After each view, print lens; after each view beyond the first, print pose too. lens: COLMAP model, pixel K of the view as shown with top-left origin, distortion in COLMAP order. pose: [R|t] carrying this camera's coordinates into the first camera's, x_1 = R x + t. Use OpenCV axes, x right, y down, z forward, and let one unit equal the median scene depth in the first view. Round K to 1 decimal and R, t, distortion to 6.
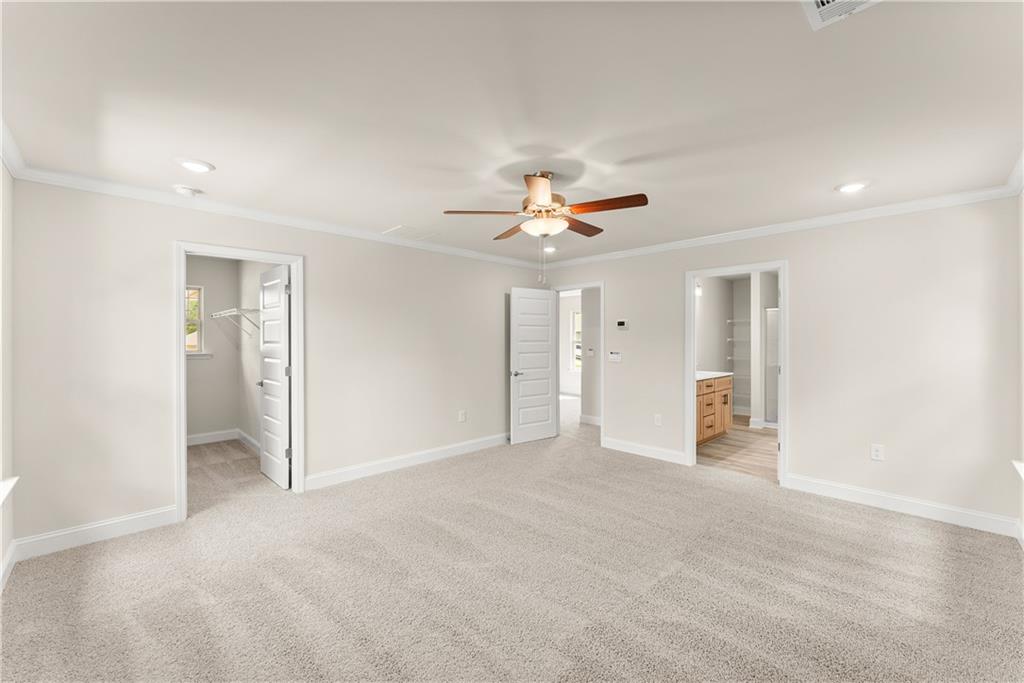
lens RADIAL K [[418.9, 0, 518.9], [0, 418.9, 339.1], [0, 0, 1]] dist [-0.000197, -0.000434]
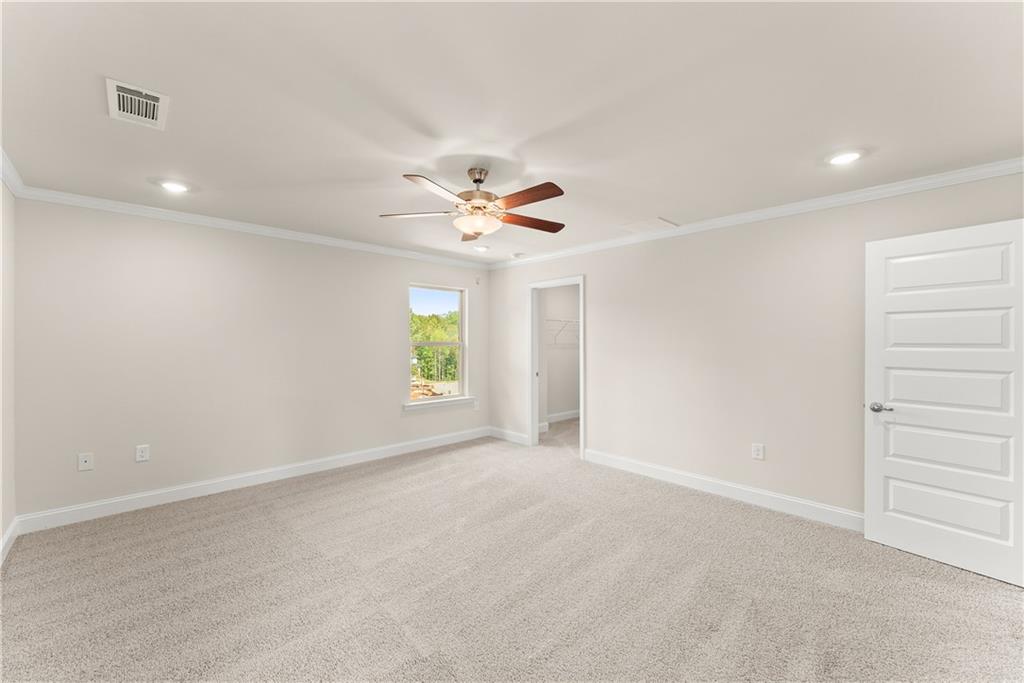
lens RADIAL K [[418.9, 0, 509.8], [0, 418.9, 342.9], [0, 0, 1]] dist [-0.000197, -0.000434]
pose [[-0.040111, 0.002194, -0.999193, 0.824204], [-0.004274, 0.999988, 0.002367, 0.005387], [0.999186, 0.004365, -0.040101, 0.884183]]
